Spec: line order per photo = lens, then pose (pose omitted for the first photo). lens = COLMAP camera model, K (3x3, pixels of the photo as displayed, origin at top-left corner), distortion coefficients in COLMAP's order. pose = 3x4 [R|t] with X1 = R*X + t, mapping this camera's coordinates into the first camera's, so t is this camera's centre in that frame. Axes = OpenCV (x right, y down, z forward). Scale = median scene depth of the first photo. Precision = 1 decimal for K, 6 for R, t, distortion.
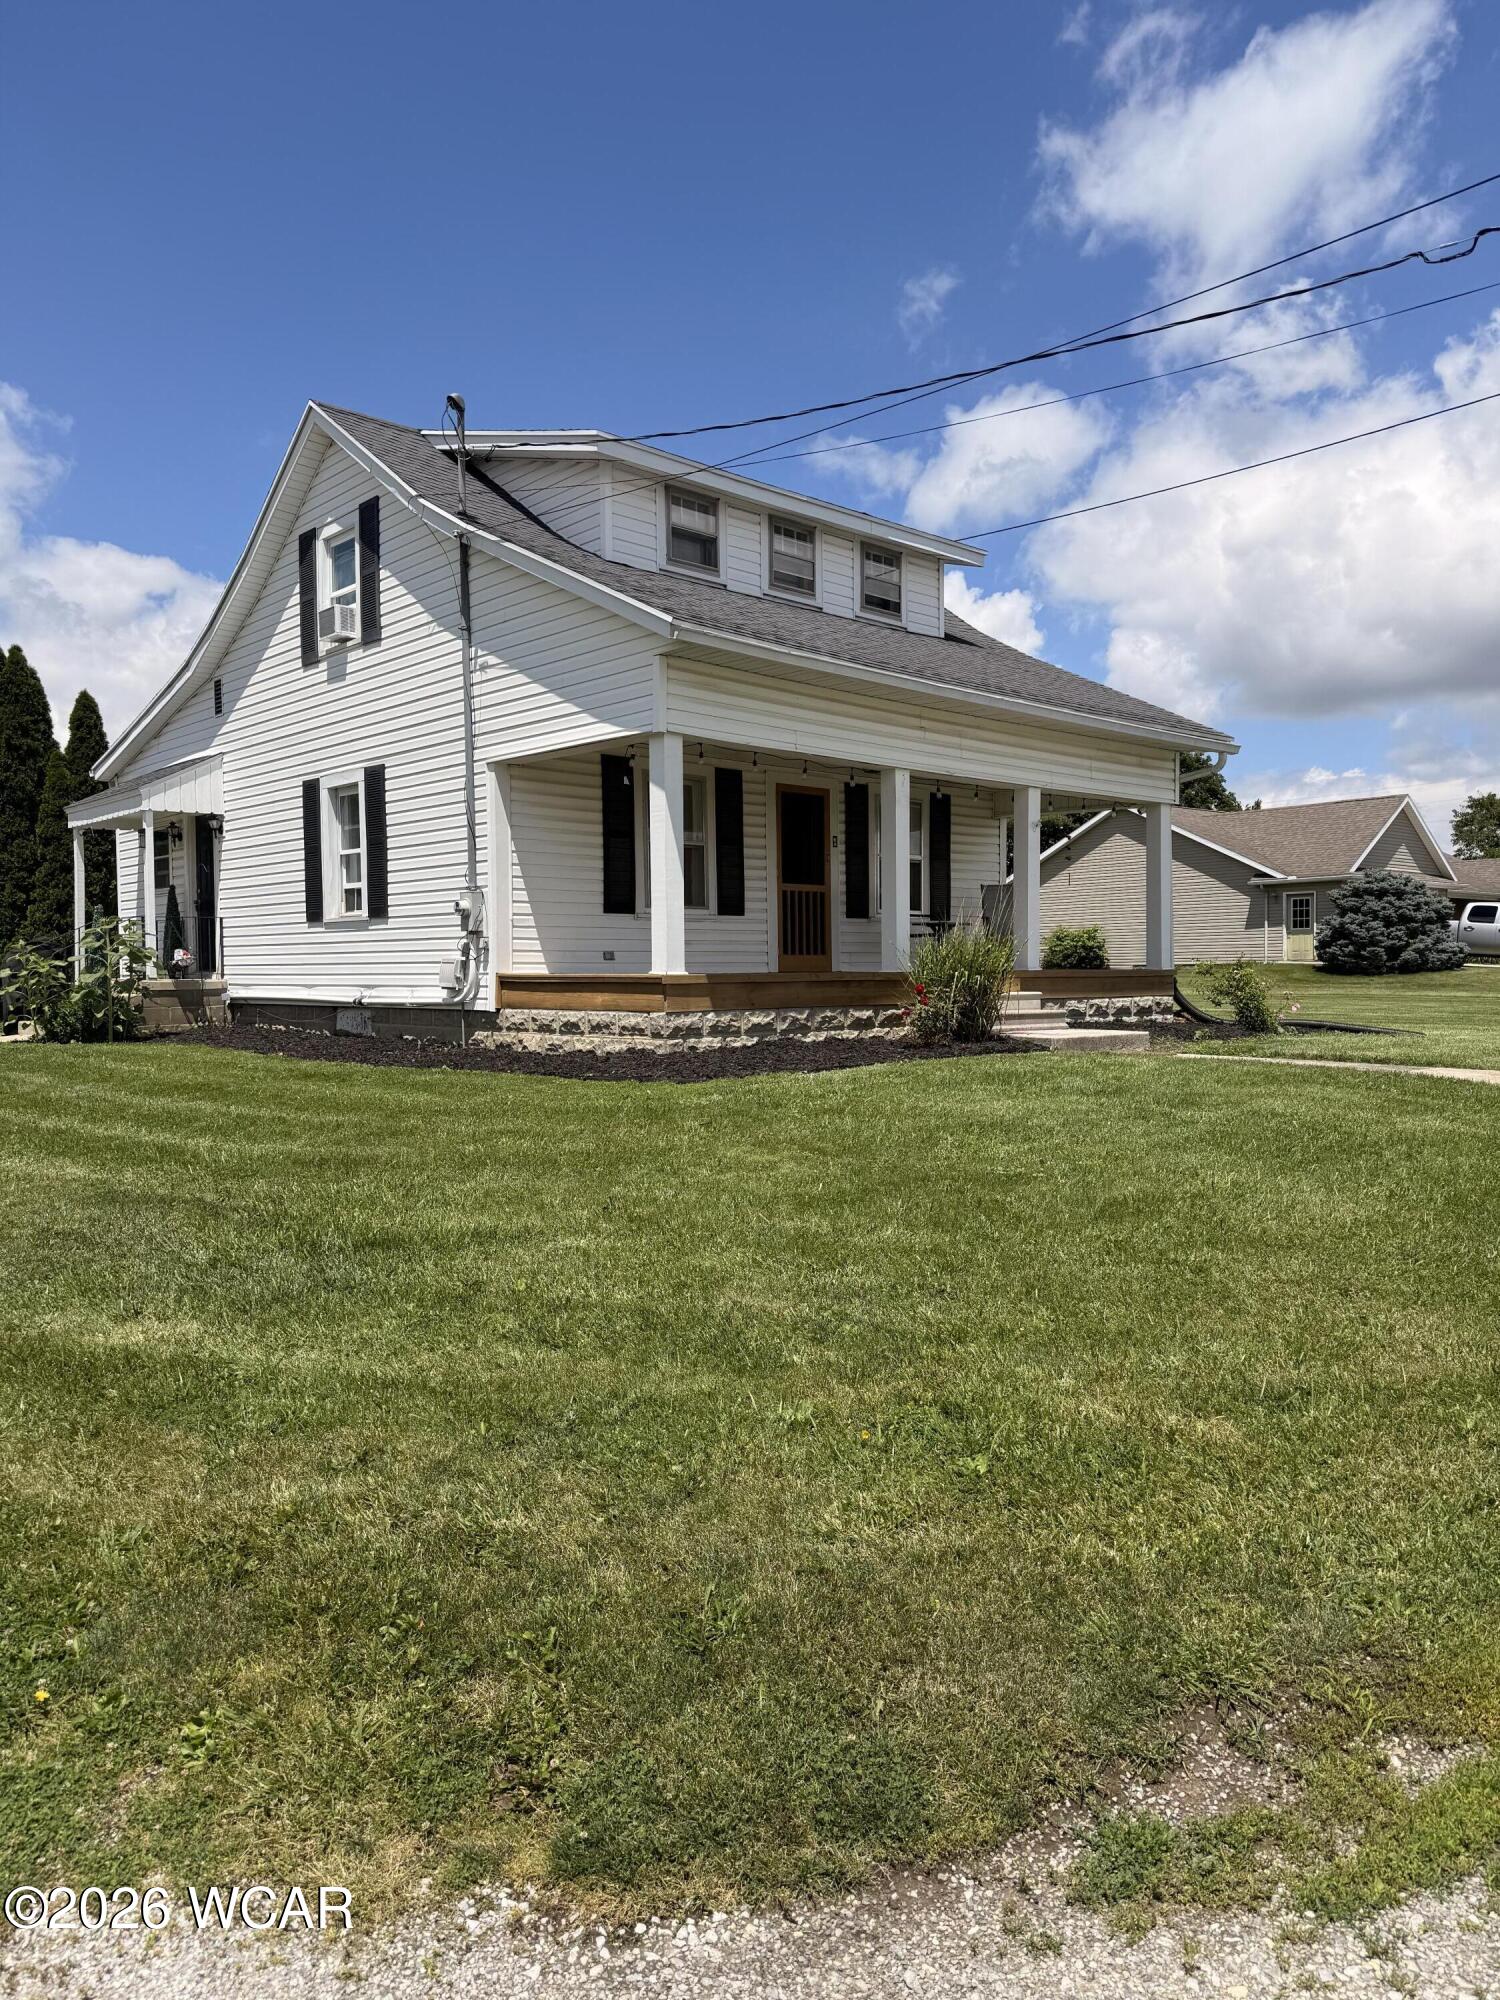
lens RADIAL K [[1405.2, 0, 754.7], [0, 1405.2, 1004.0], [0, 0, 1]] dist [0.047123, -0.014579]
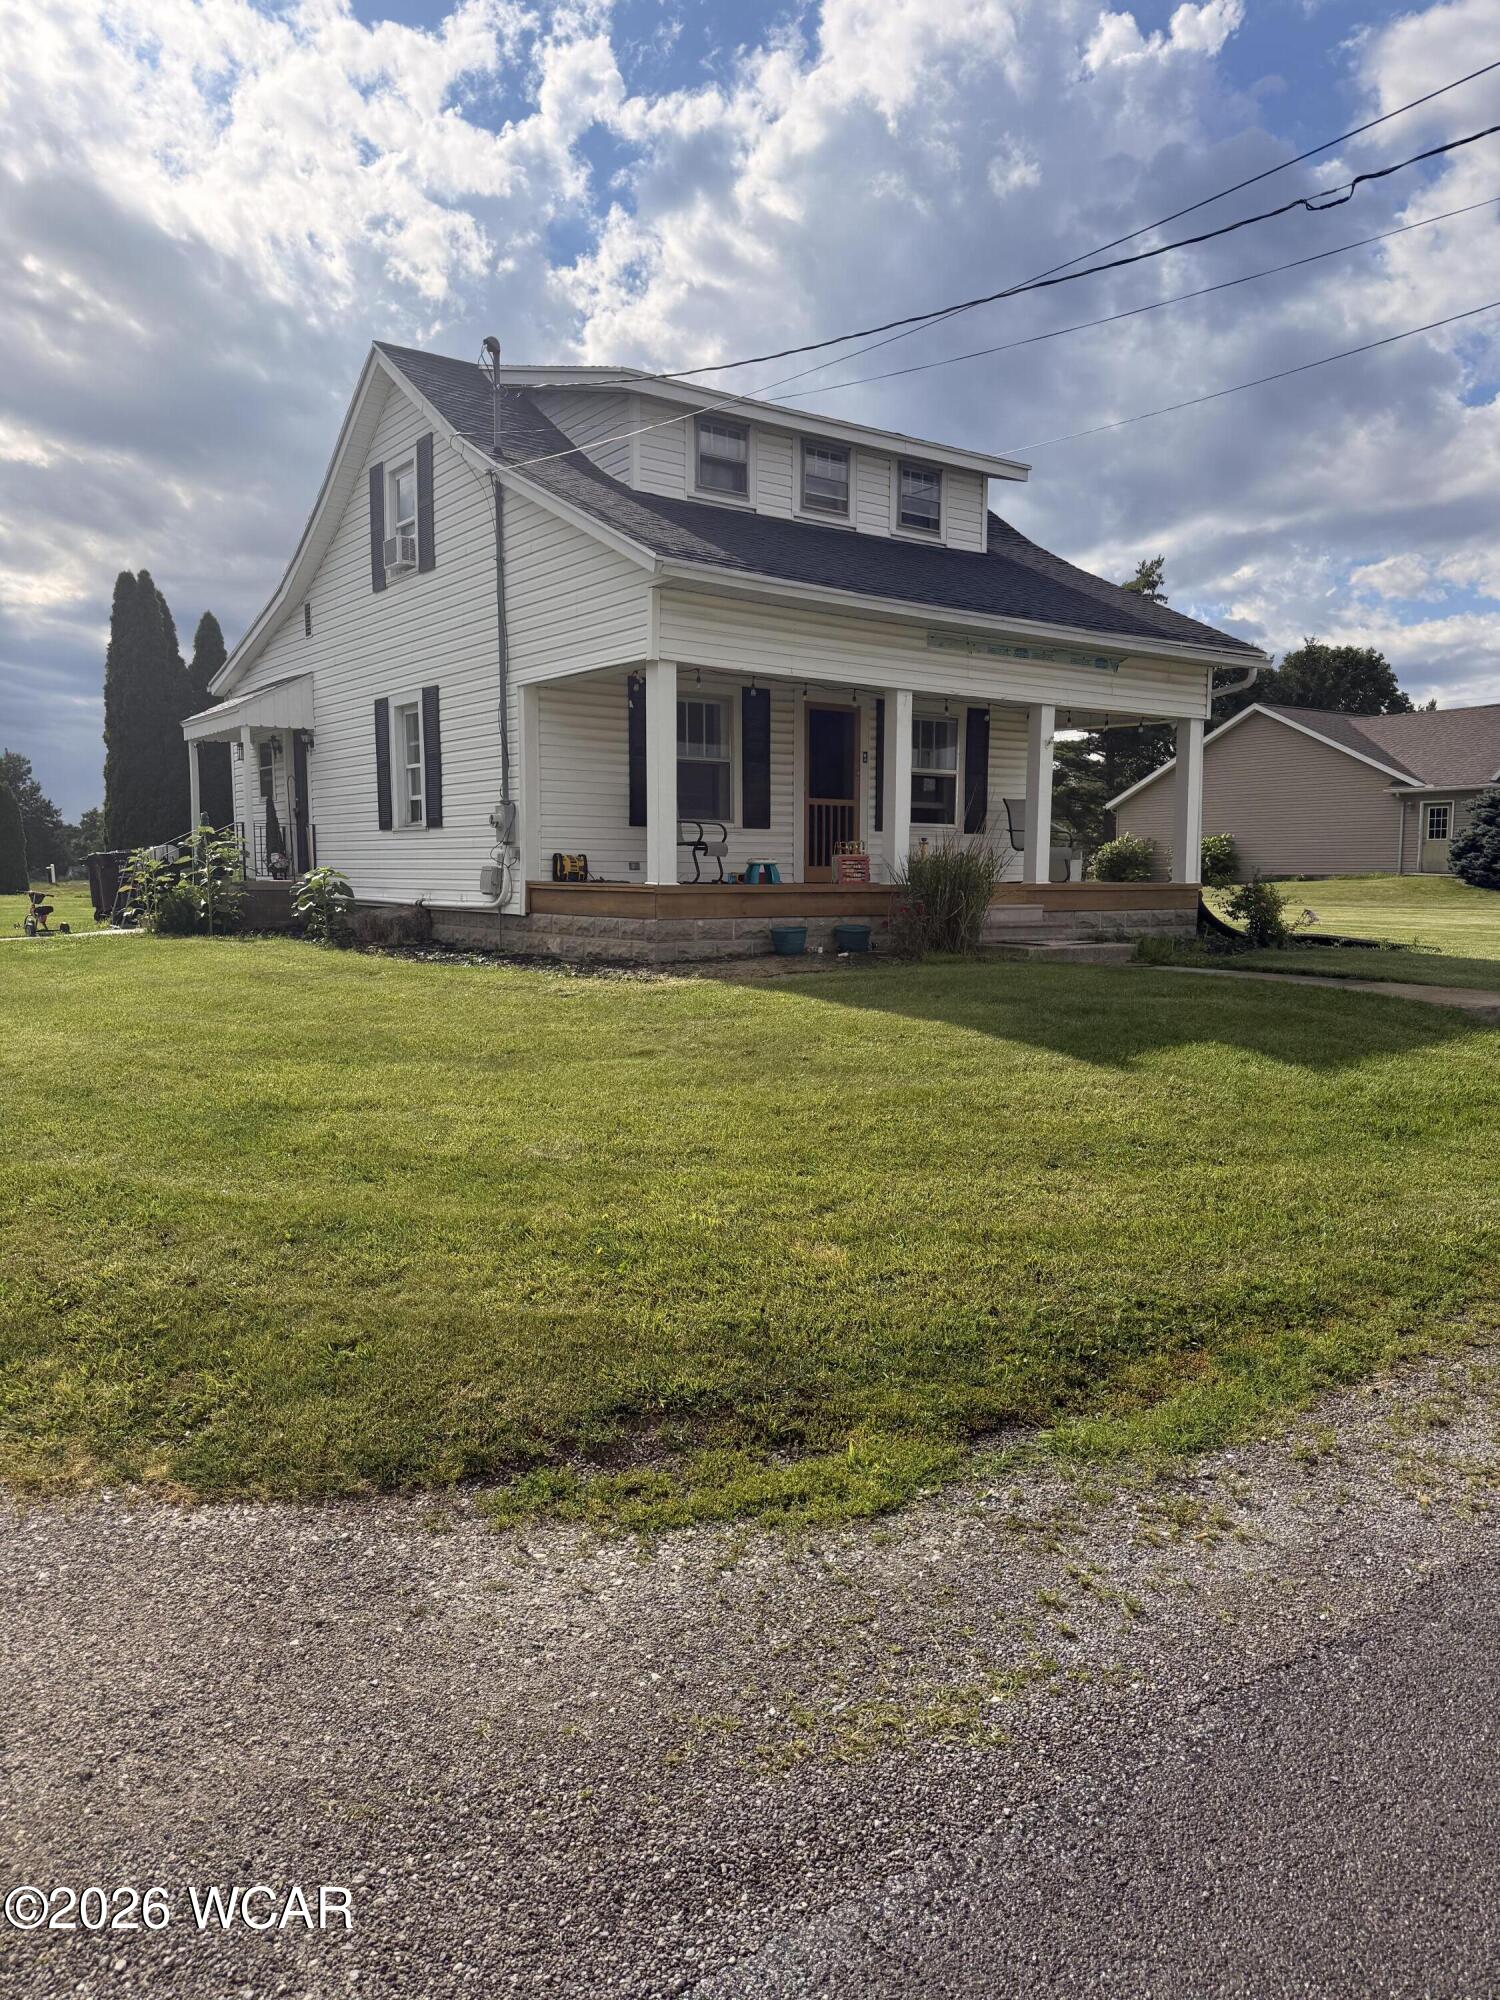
lens RADIAL K [[1405.2, 0, 732.8], [0, 1405.2, 1012.1], [0, 0, 1]] dist [0.047123, -0.014579]
pose [[0.991917, 0.025569, -0.124283, 0.102955], [-0.016301, 0.997049, 0.075020, -0.003687], [0.125834, -0.072388, 0.989407, -0.065650]]
